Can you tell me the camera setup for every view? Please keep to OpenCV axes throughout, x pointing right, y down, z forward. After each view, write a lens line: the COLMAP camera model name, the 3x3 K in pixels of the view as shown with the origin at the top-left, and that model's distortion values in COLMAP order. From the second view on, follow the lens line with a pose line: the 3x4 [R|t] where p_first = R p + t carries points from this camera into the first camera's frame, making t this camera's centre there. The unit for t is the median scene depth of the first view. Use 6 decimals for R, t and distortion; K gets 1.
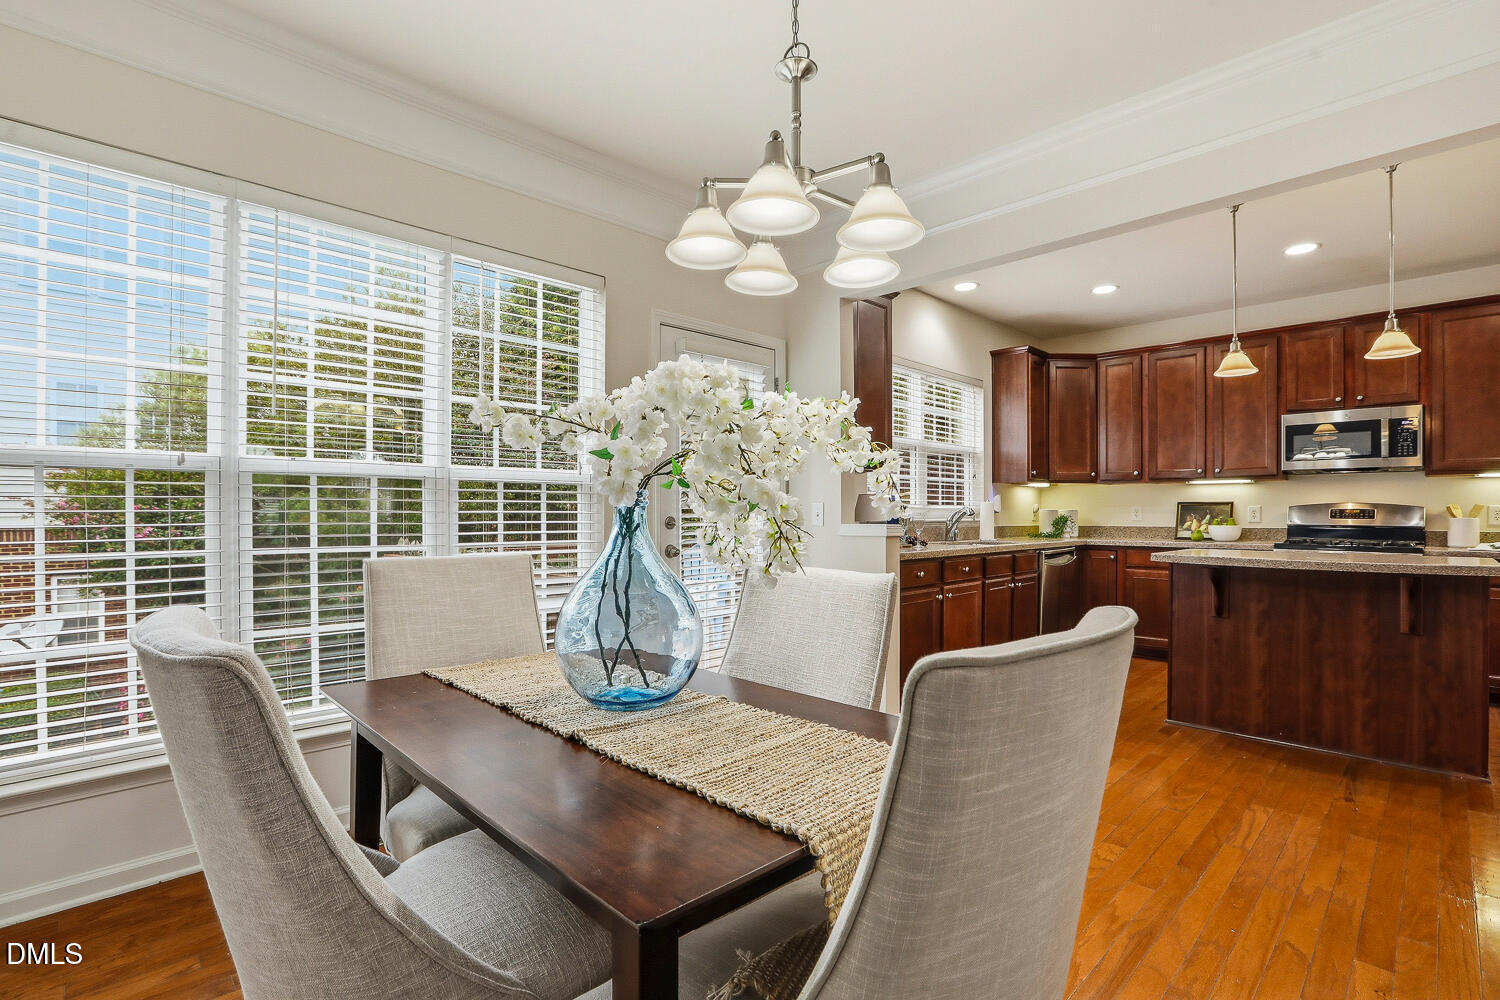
lens RADIAL K [[686.9, 0, 753.0], [0, 686.9, 509.1], [0, 0, 1]] dist [-0.048284, 0.012653]
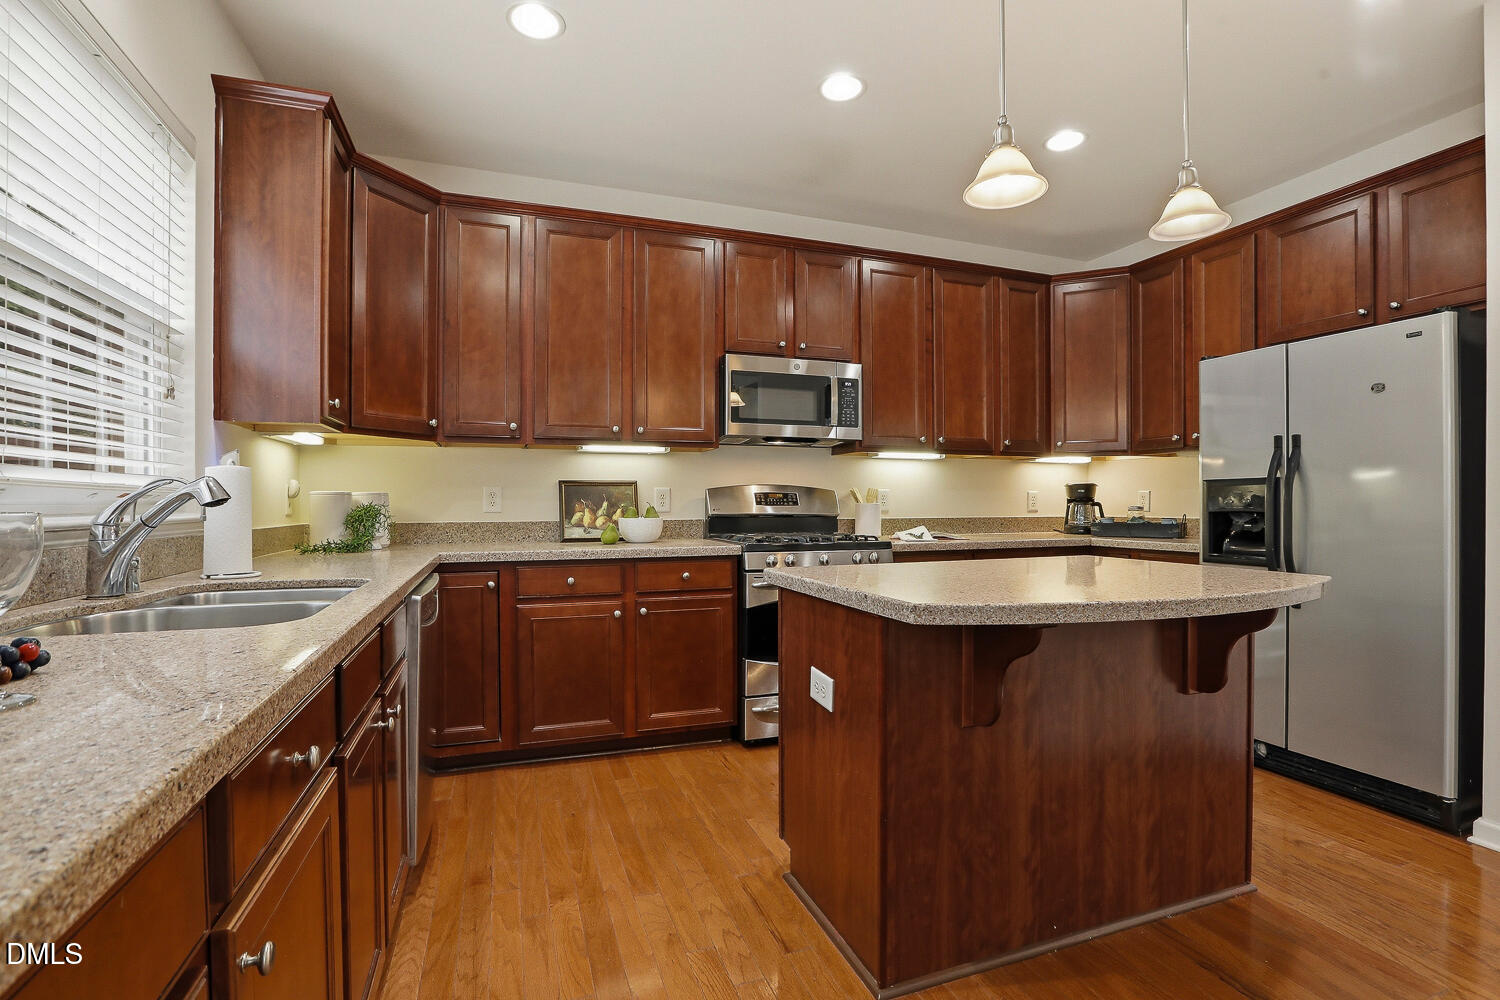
lens RADIAL K [[706.1, 0, 763.3], [0, 706.1, 503.0], [0, 0, 1]] dist [-0.025188, 0.000460]
pose [[0.409780, -0.006290, 0.912163, 0.137685], [-0.001638, 0.999970, 0.007631, 0.005139], [-0.912183, -0.004621, 0.409757, 0.625360]]
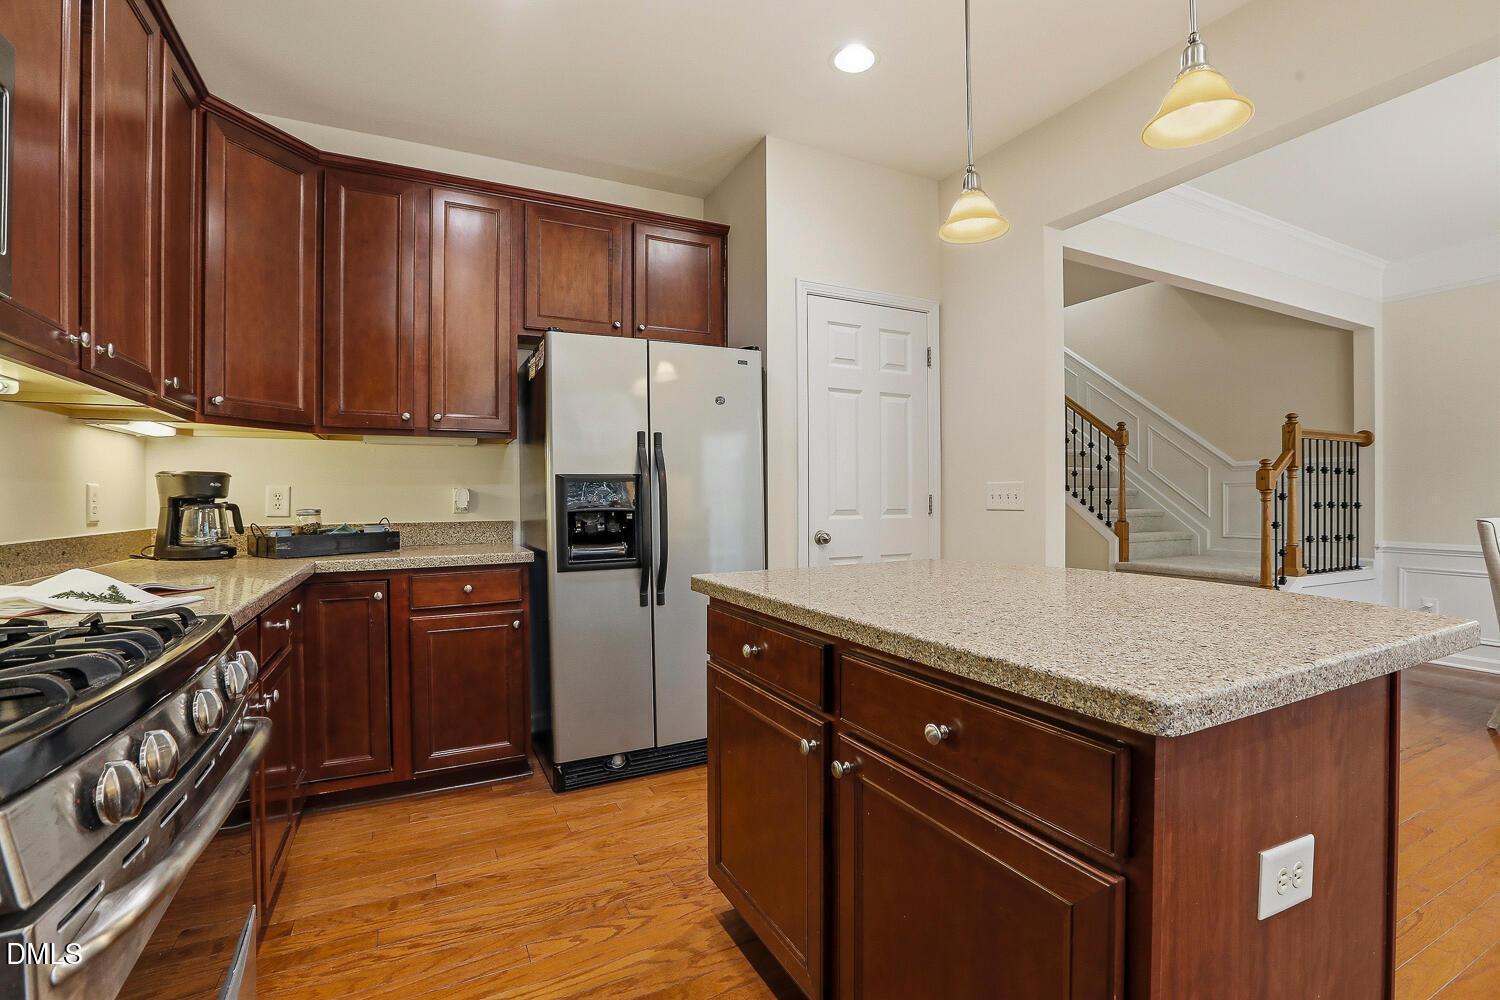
lens RADIAL K [[673.6, 0, 750.0], [0, 673.6, 500.0], [0, 0, 1]] dist [-0.029333, 0.000024]
pose [[-0.951640, 0.001918, 0.307211, 0.564049], [0.002432, 0.999996, 0.001291, 0.007420], [-0.307207, 0.001976, -0.951641, 0.948637]]
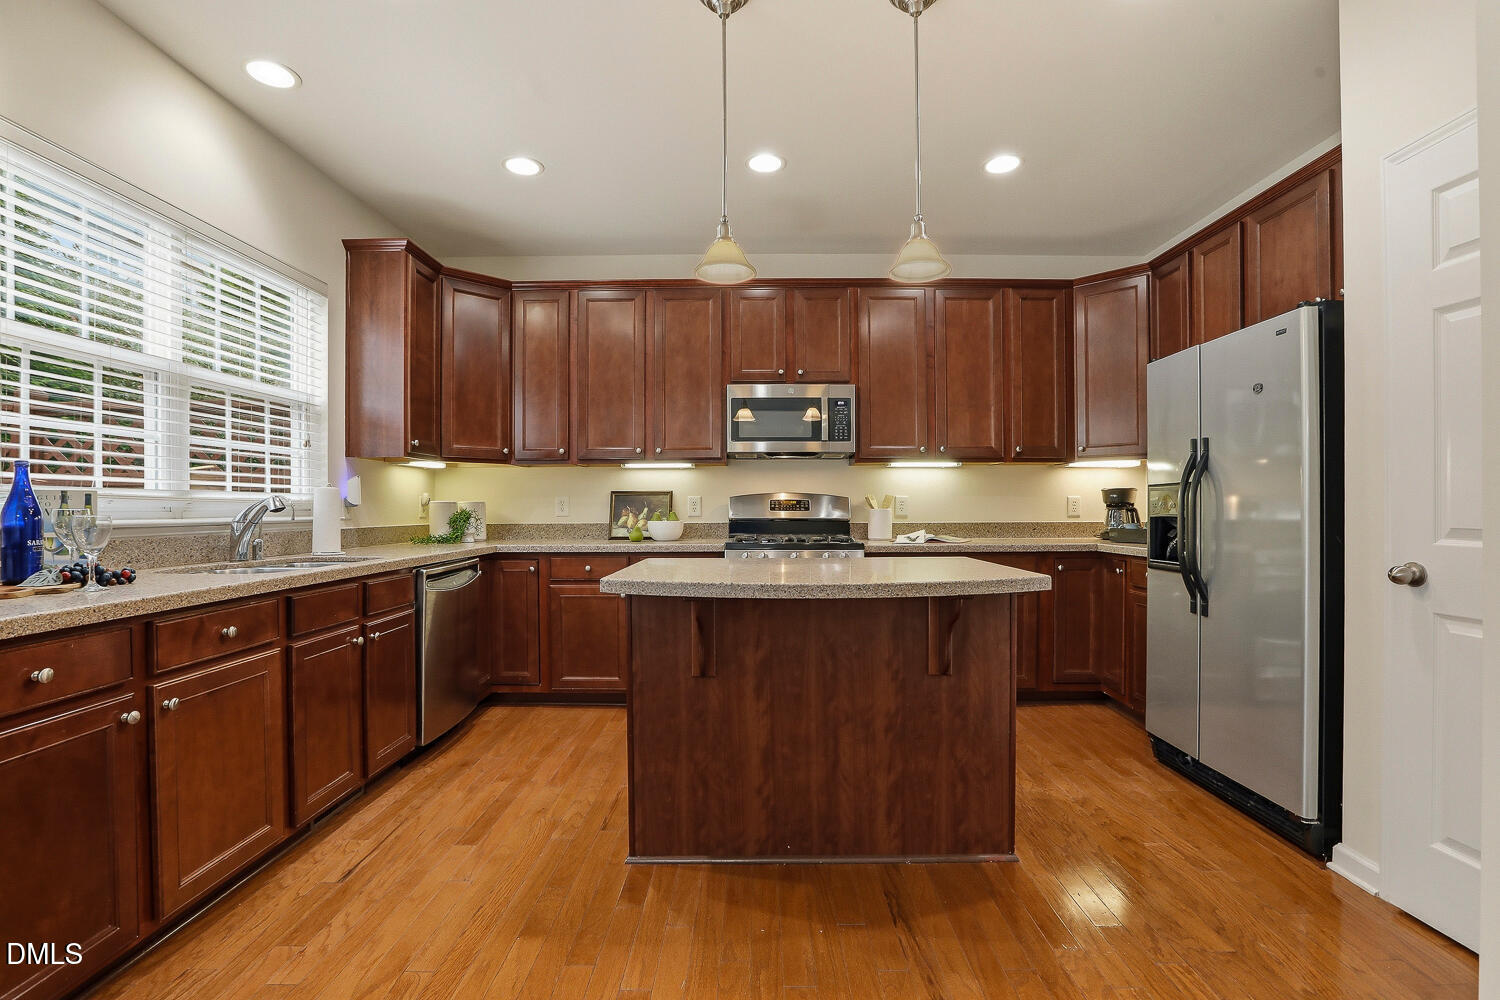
lens RADIAL K [[700.0, 0, 749.3], [0, 700.0, 508.5], [0, 0, 1]] dist [-0.033154, 0.000203]
pose [[0.702177, -0.007723, 0.711960, 0.185792], [0.002670, 0.999963, 0.008214, 0.003397], [-0.711997, -0.003867, 0.702172, 0.355073]]
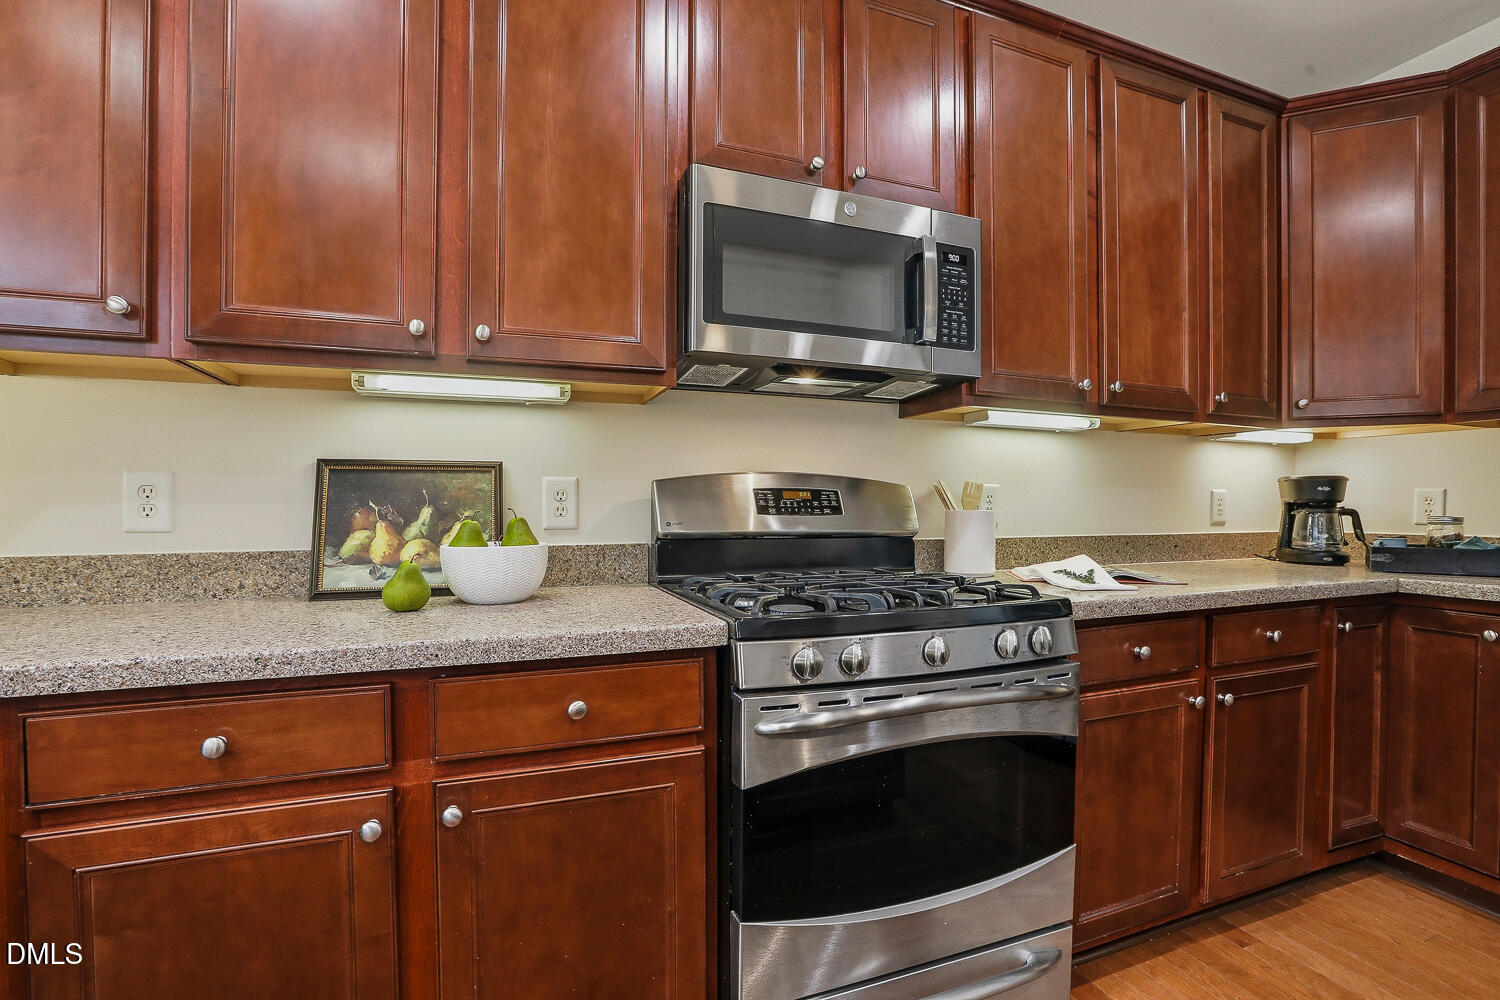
lens RADIAL K [[686.9, 0, 753.0], [0, 686.9, 509.1], [0, 0, 1]] dist [-0.048284, 0.012653]
pose [[0.396402, -0.009783, 0.918025, 0.490944], [-0.003894, 0.999916, 0.012338, 0.006129], [-0.918069, -0.008466, 0.396331, 0.800019]]
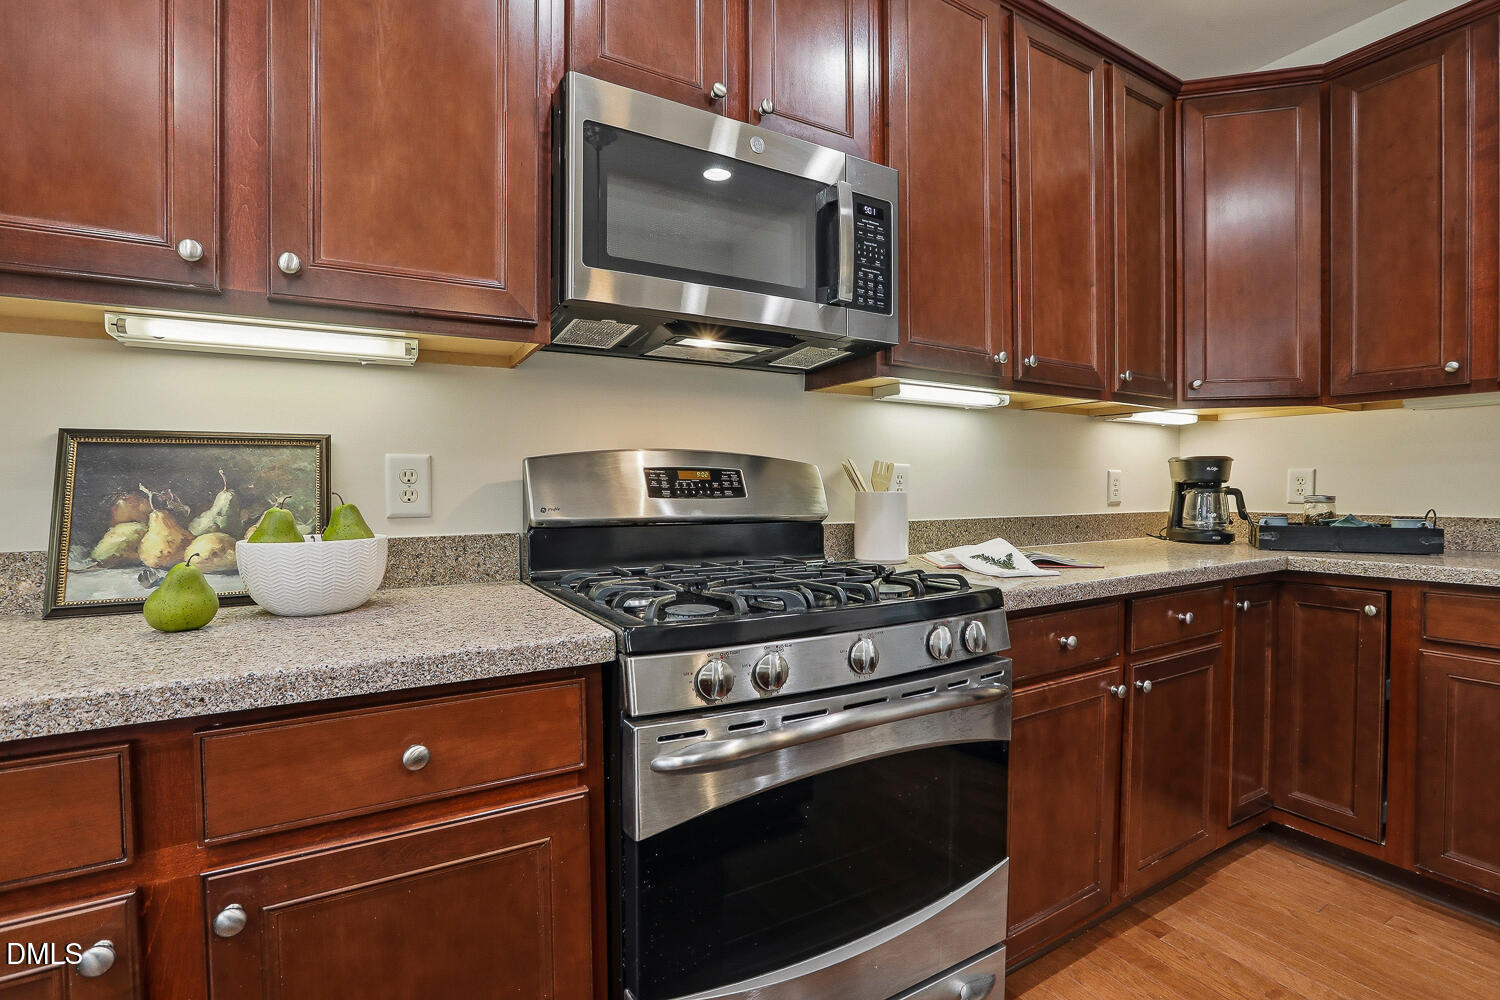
lens RADIAL K [[692.1, 0, 755.0], [0, 692.1, 497.8], [0, 0, 1]] dist [-0.061895, 0.023772]
pose [[0.241142, -0.019314, 0.970298, 0.529790], [0.000243, 0.999803, 0.019841, 0.007077], [-0.970490, -0.004549, 0.241099, 0.818326]]
